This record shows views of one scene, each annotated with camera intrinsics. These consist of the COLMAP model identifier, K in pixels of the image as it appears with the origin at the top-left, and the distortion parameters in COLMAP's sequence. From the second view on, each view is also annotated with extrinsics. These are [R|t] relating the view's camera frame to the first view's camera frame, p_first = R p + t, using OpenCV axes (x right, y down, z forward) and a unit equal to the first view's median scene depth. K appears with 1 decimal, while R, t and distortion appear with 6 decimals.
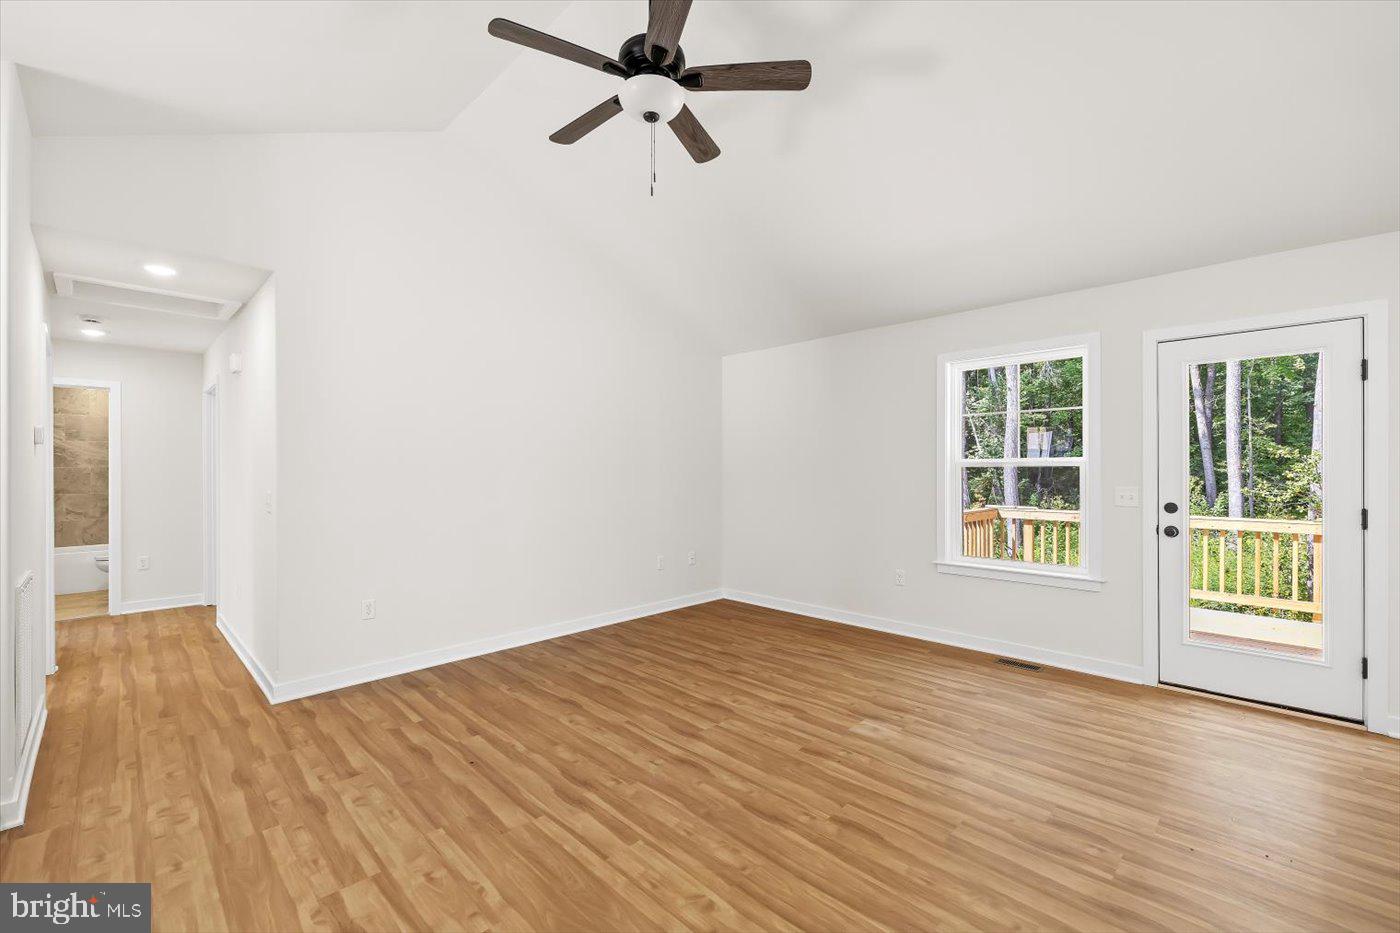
lens RADIAL K [[597.8, 0, 692.7], [0, 597.8, 471.7], [0, 0, 1]] dist [-0.003474, -0.000250]
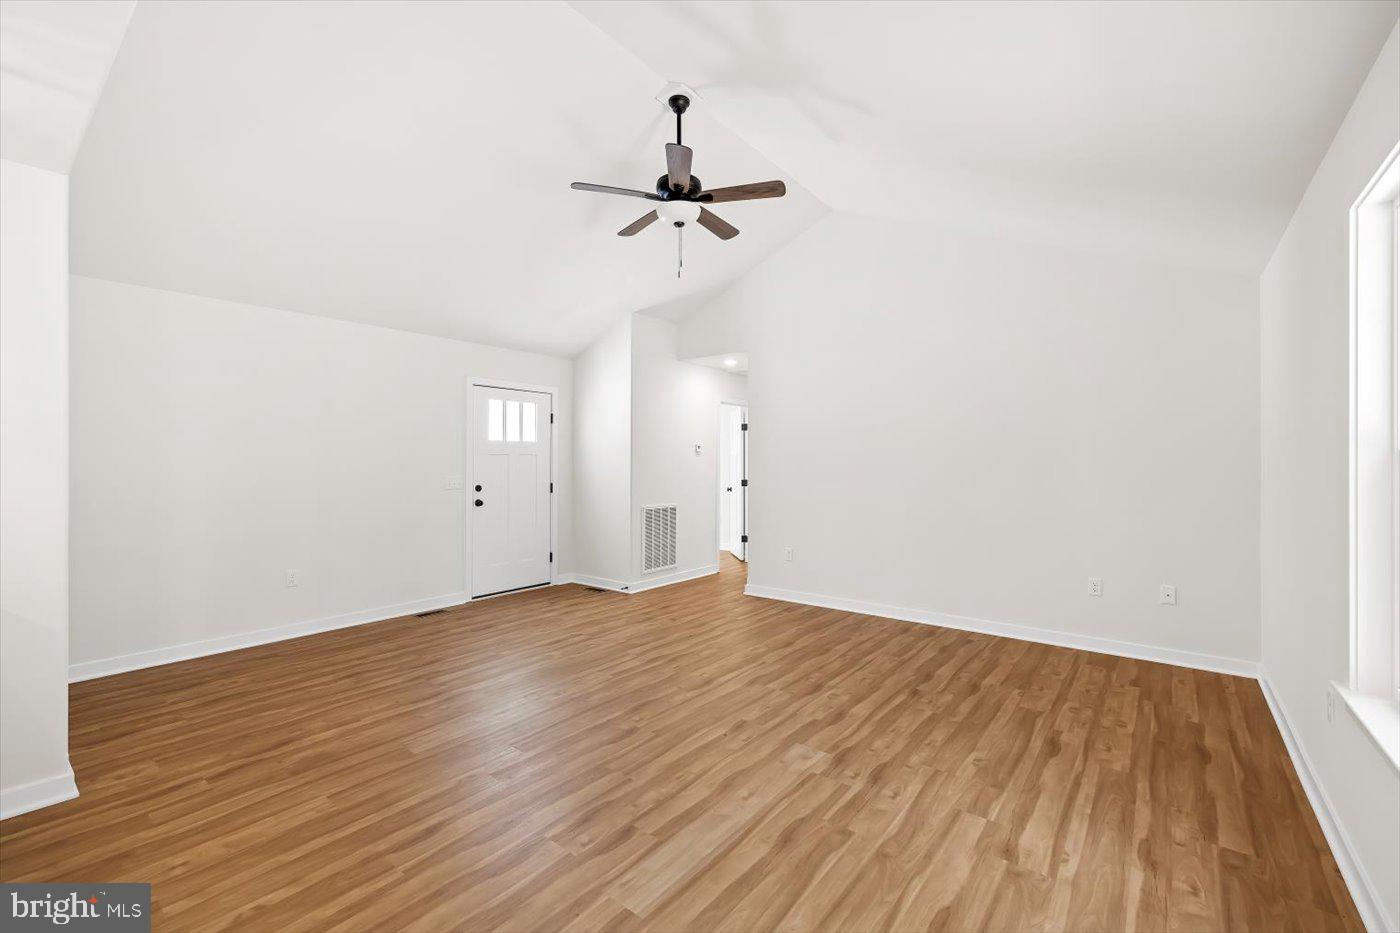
lens RADIAL K [[597.8, 0, 696.2], [0, 597.8, 467.4], [0, 0, 1]] dist [-0.003474, -0.000250]
pose [[0.109009, 0.013850, -0.993944, 1.115001], [-0.008904, 0.999876, 0.012956, -0.009773], [0.994001, 0.007438, 0.109119, 0.704941]]
